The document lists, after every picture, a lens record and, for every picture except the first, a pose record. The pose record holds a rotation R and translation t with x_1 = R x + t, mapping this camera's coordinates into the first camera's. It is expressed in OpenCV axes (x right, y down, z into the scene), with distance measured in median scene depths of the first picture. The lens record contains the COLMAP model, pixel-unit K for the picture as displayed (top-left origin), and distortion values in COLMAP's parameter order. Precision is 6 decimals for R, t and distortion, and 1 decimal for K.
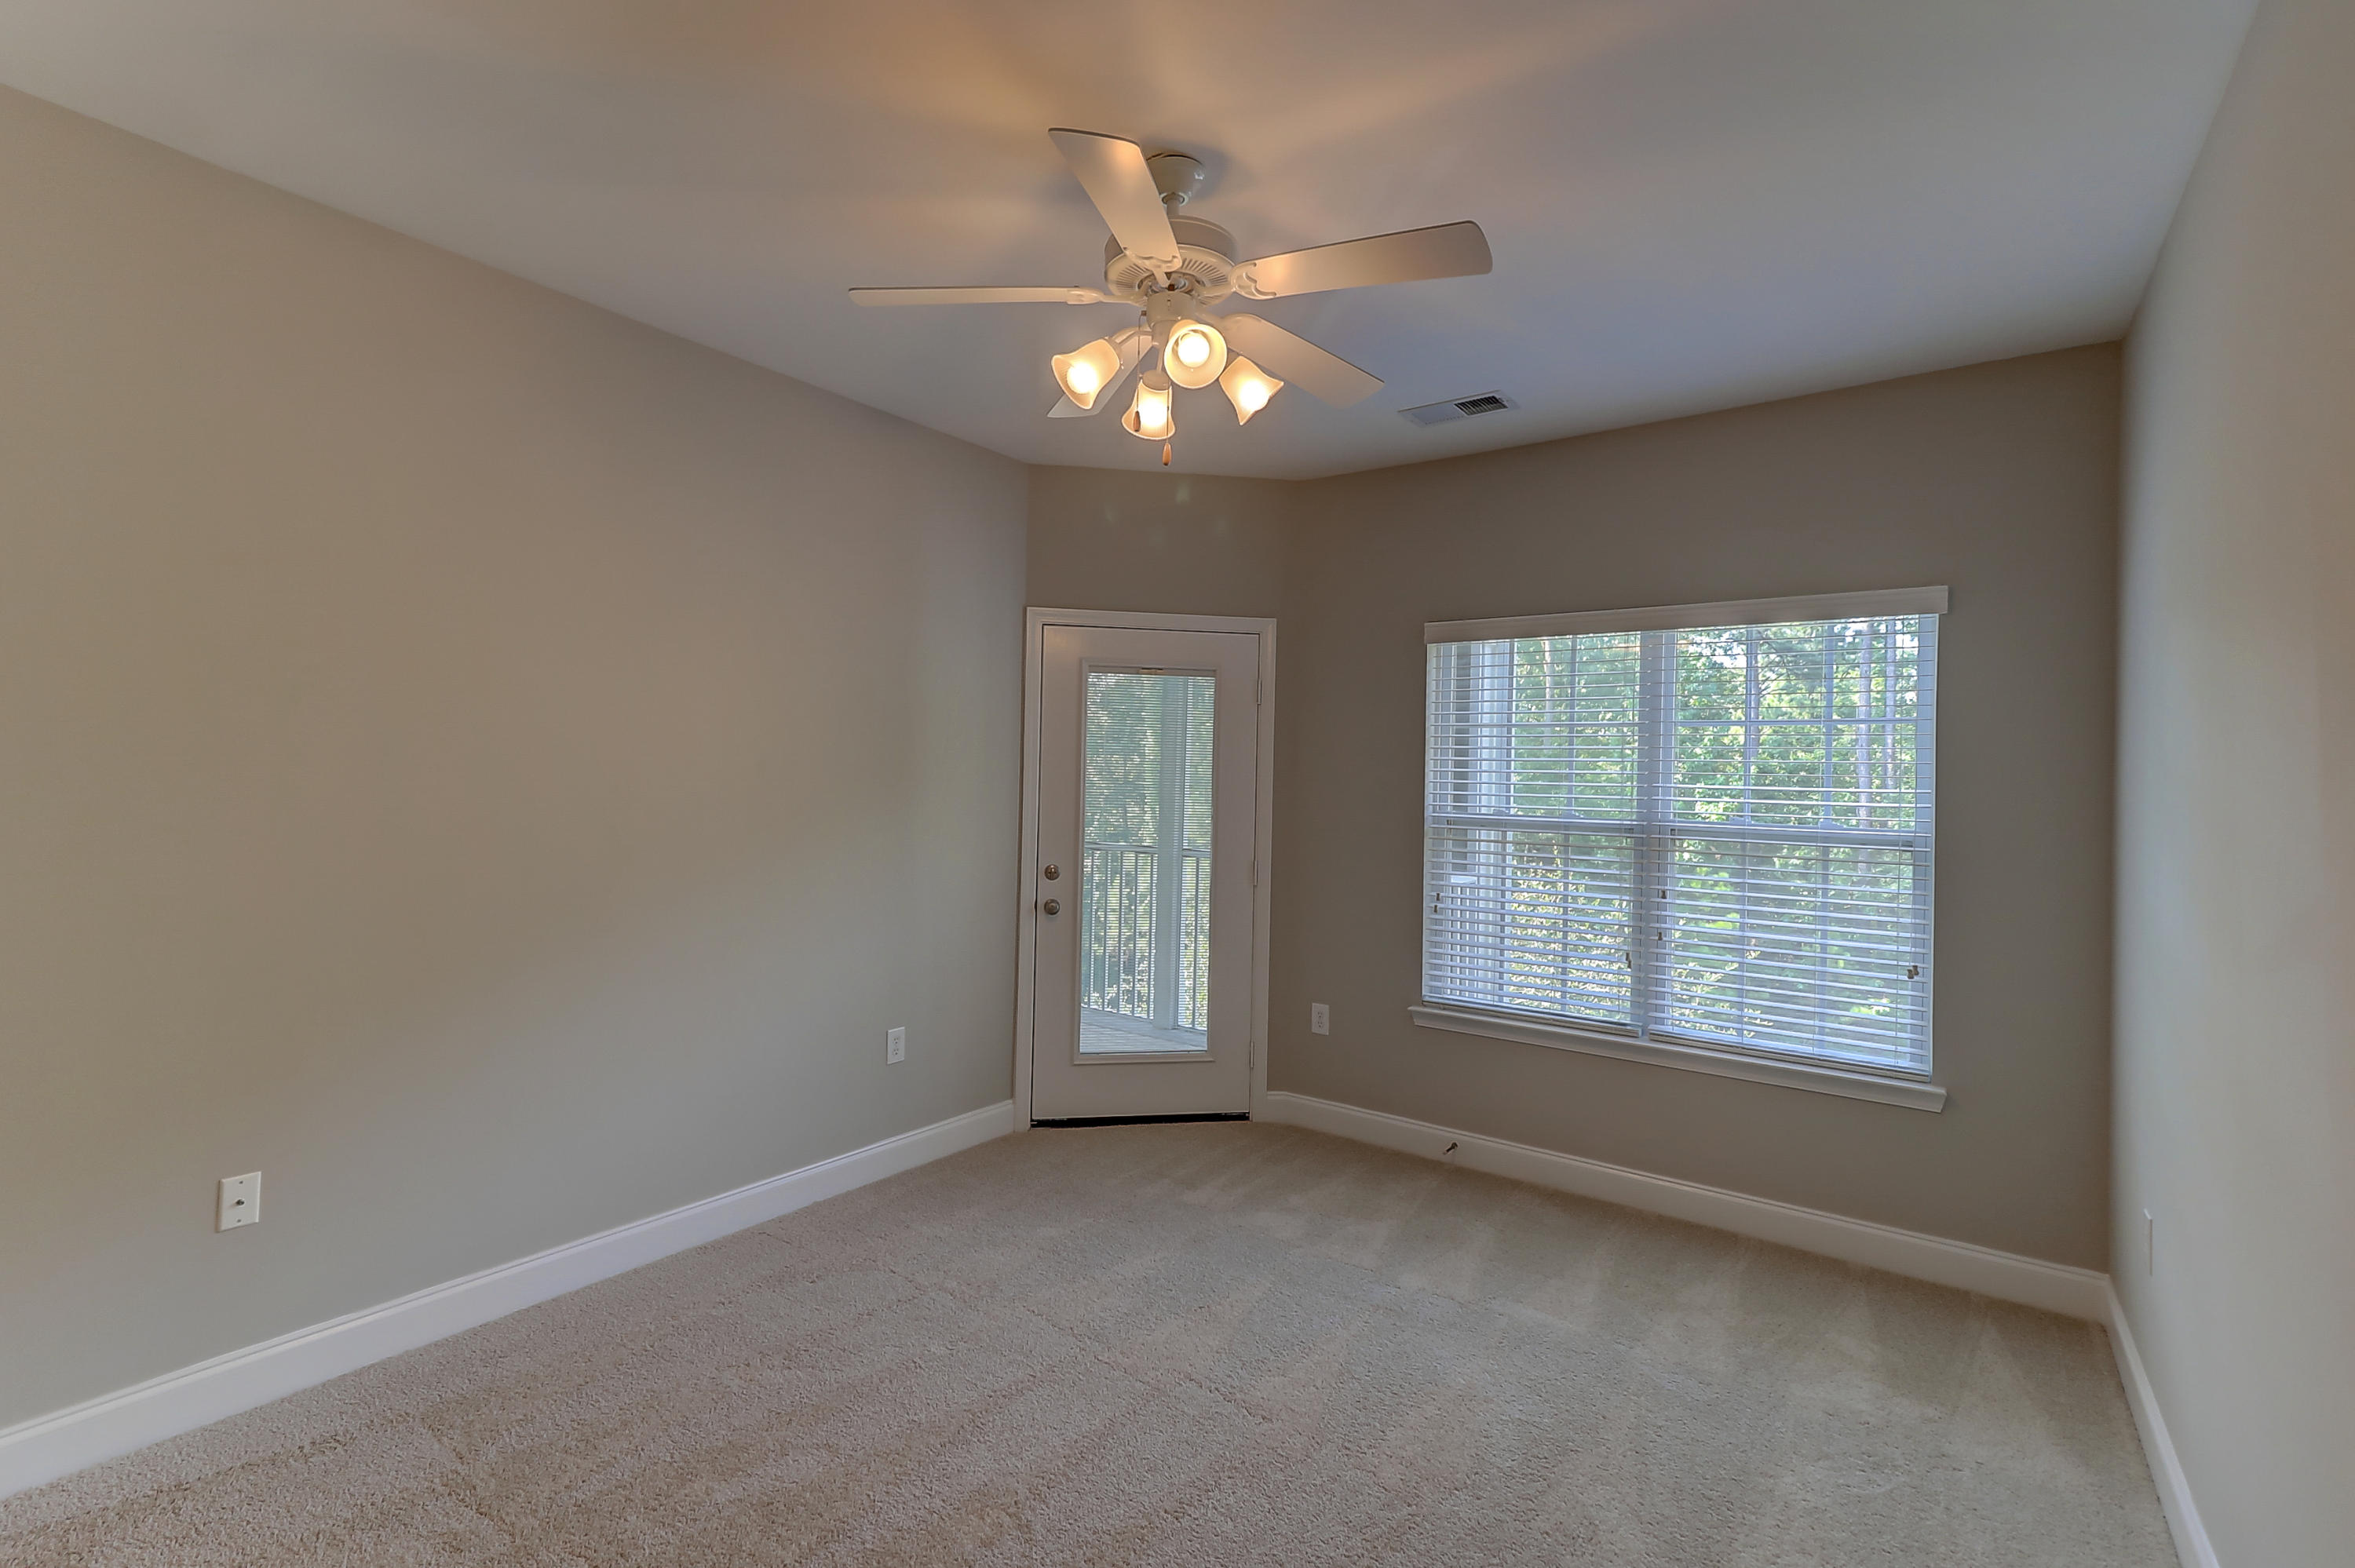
lens RADIAL K [[1072.4, 0, 1163.6], [0, 1072.4, 769.0], [0, 0, 1]] dist [0.026755, -0.001700]
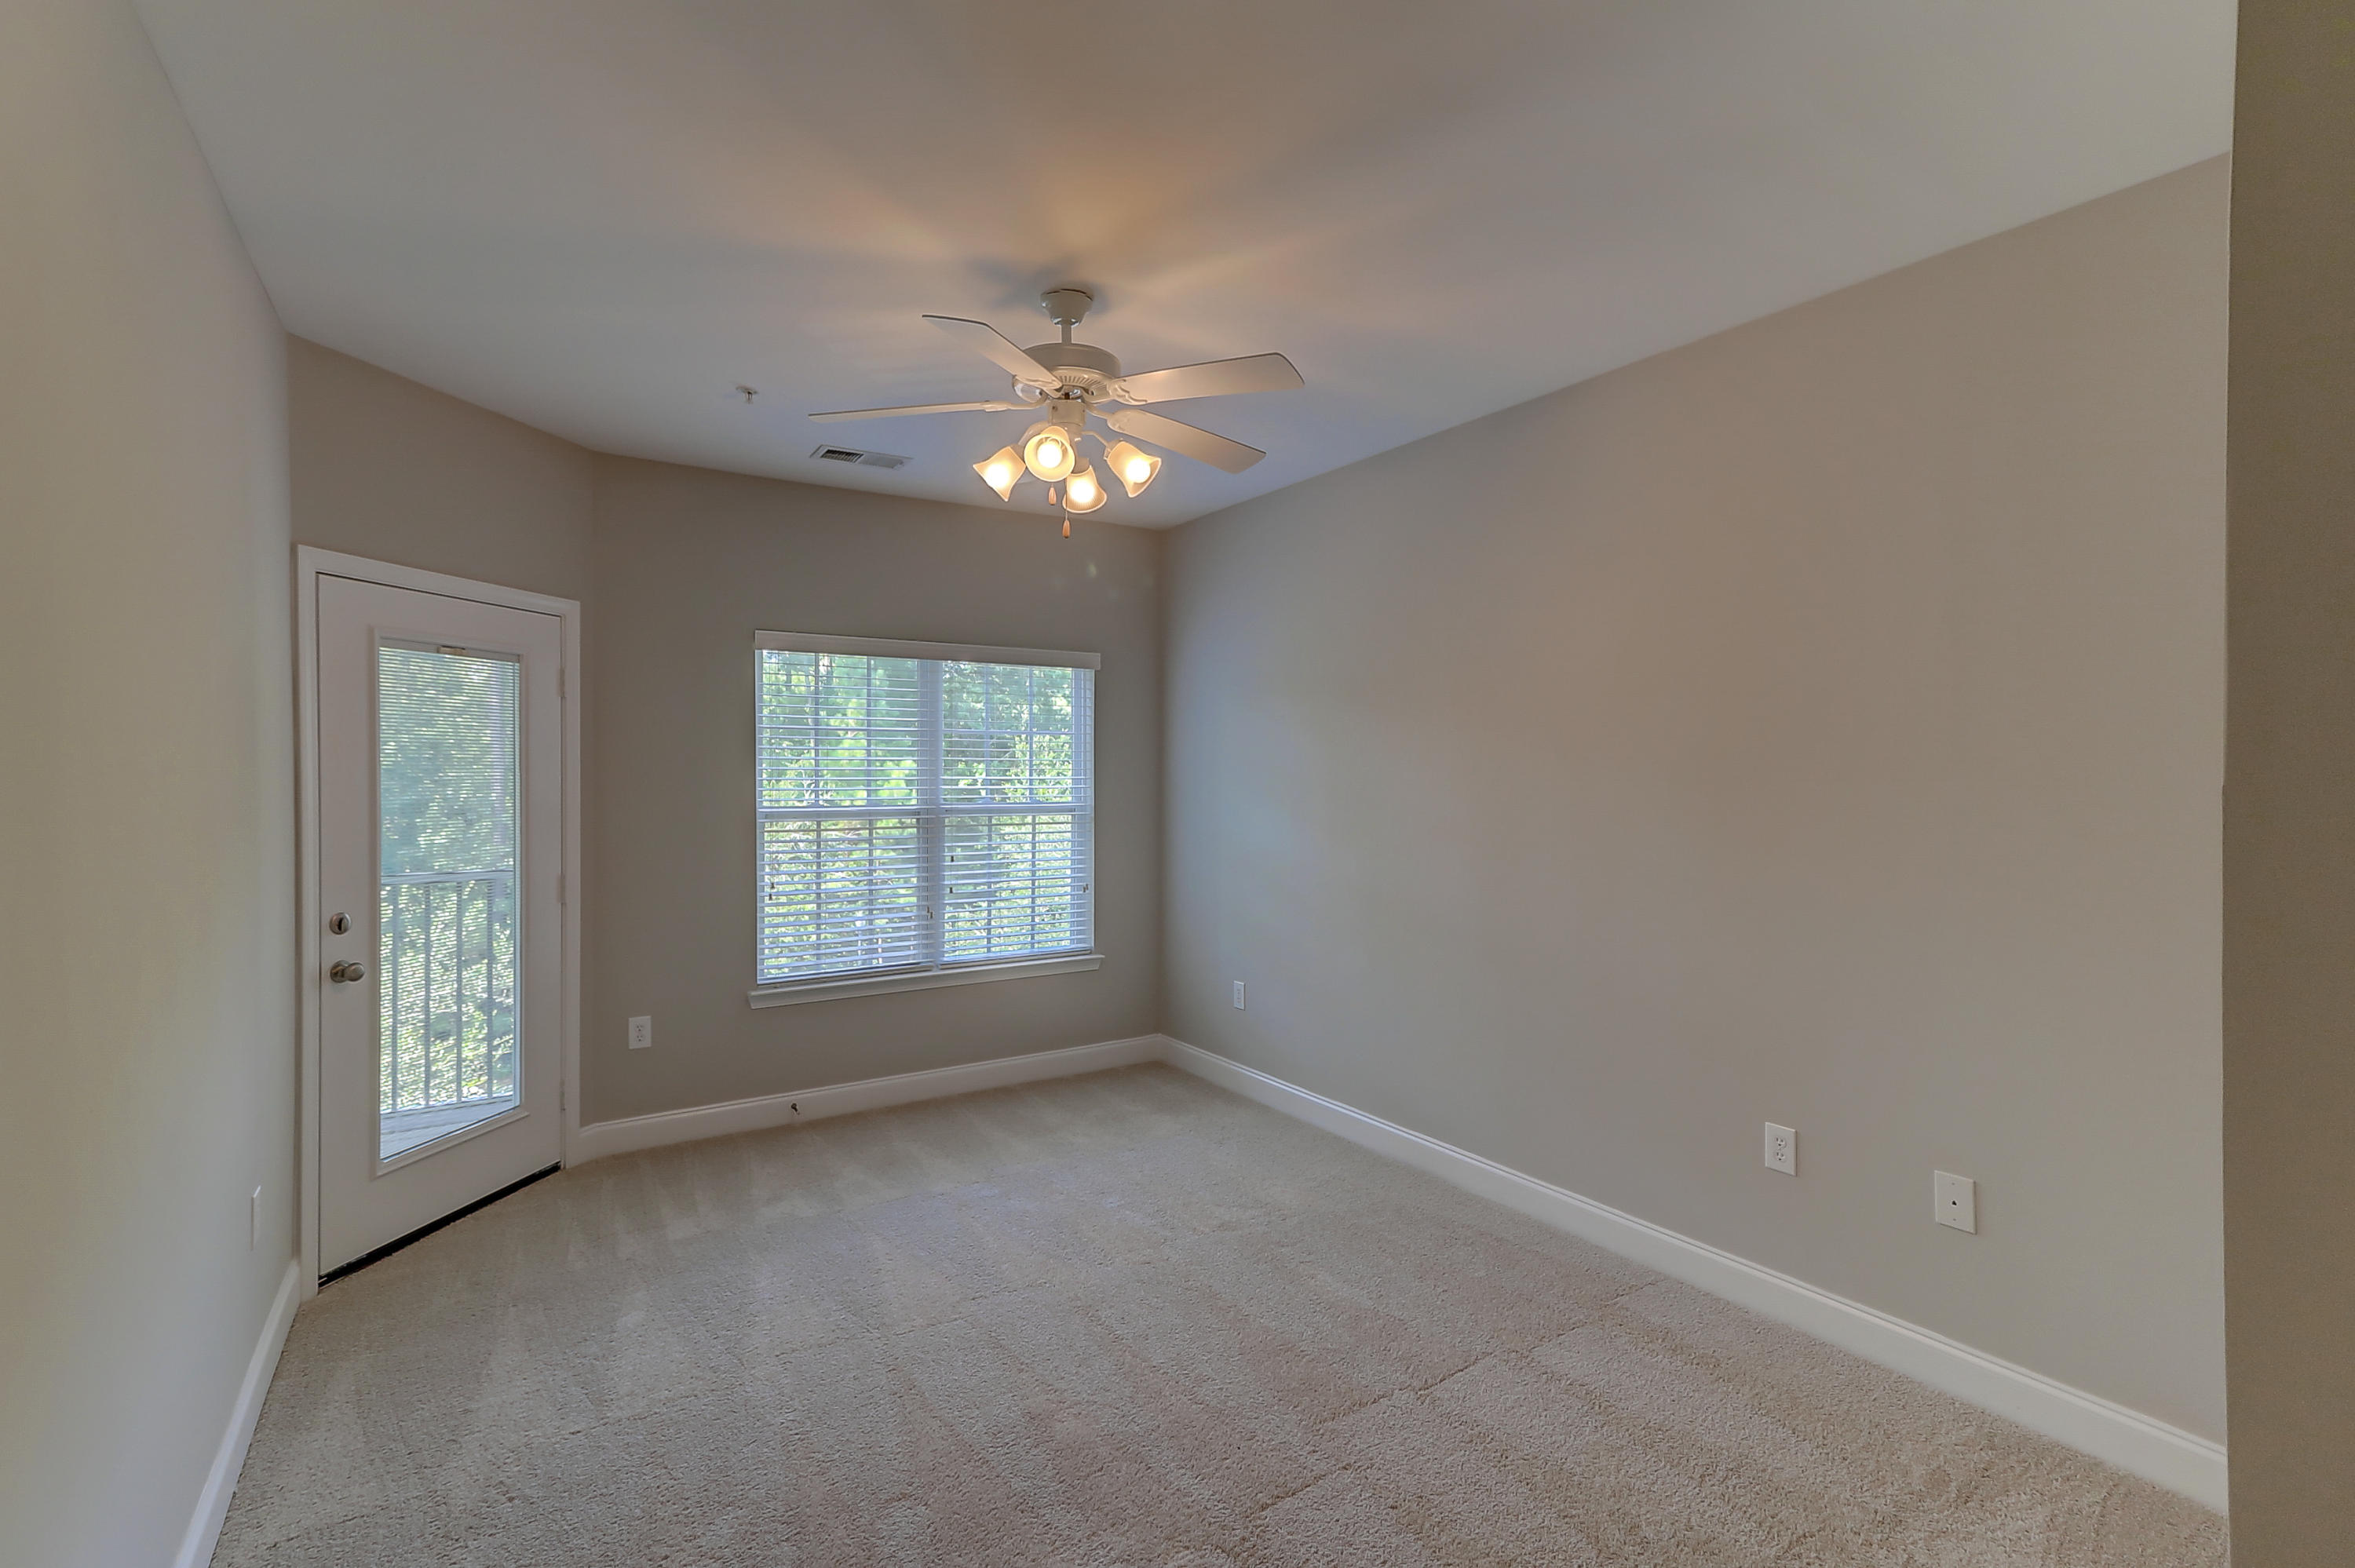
lens RADIAL K [[1072.4, 0, 1163.6], [0, 1072.4, 769.0], [0, 0, 1]] dist [0.026755, -0.001700]
pose [[0.366686, -0.024523, 0.930021, -0.599942], [-0.002477, 0.999623, 0.027334, -0.028859], [-0.930341, -0.012327, 0.366487, 0.234746]]
